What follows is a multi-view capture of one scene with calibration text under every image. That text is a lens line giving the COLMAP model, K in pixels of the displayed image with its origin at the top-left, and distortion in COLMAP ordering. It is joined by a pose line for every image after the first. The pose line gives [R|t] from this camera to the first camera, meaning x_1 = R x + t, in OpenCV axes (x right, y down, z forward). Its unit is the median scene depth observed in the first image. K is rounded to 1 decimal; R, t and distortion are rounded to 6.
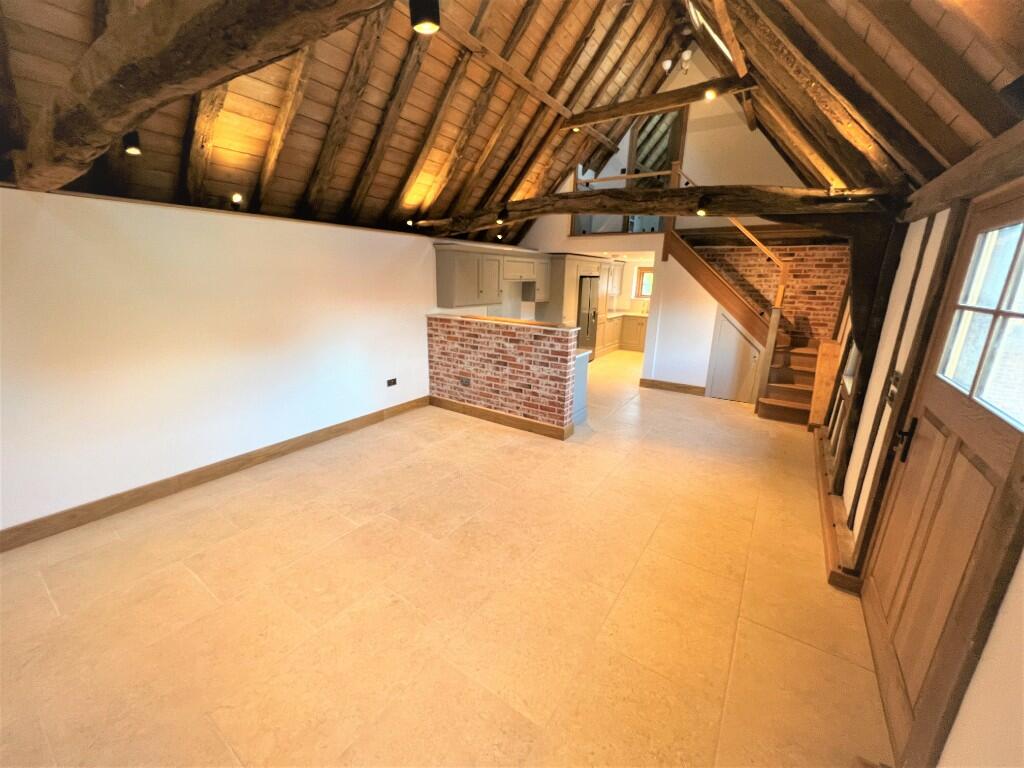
lens RADIAL K [[406.2, 0, 515.4], [0, 406.2, 383.4], [0, 0, 1]] dist [0.000443, 0.000309]
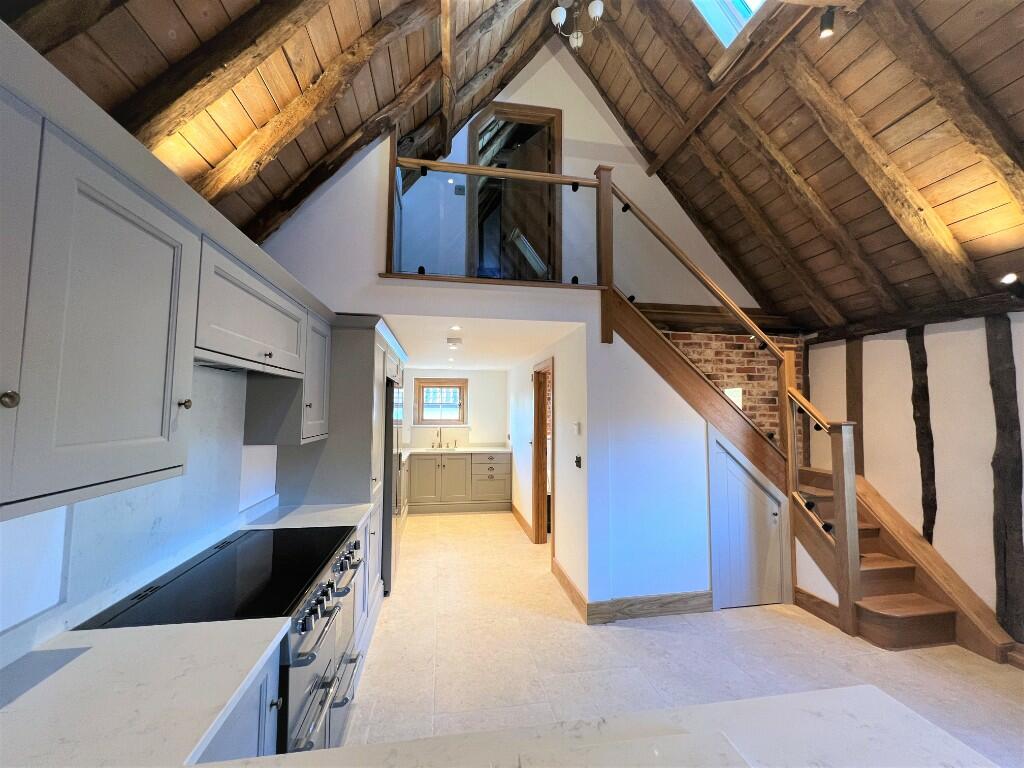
lens RADIAL K [[406.2, 0, 507.3], [0, 406.2, 383.2], [0, 0, 1]] dist [0.000443, 0.000309]
pose [[0.731645, 0.025111, 0.681223, -0.066671], [0.186757, 0.953704, -0.235735, -0.204935], [-0.655605, 0.299698, 0.693083, 0.955619]]
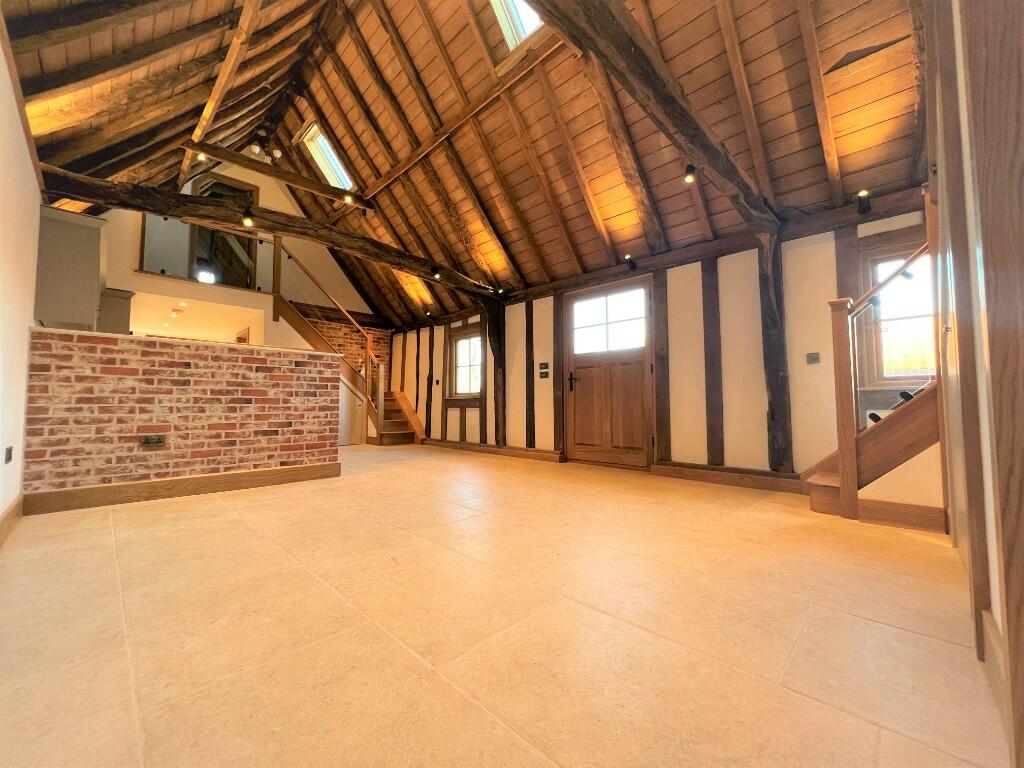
lens RADIAL K [[406.2, 0, 506.3], [0, 406.2, 380.4], [0, 0, 1]] dist [0.000443, 0.000309]
pose [[0.194091, 0.035790, 0.980330, -0.650683], [0.261665, 0.961239, -0.086899, 0.102728], [-0.945442, 0.273384, 0.177203, 0.398347]]
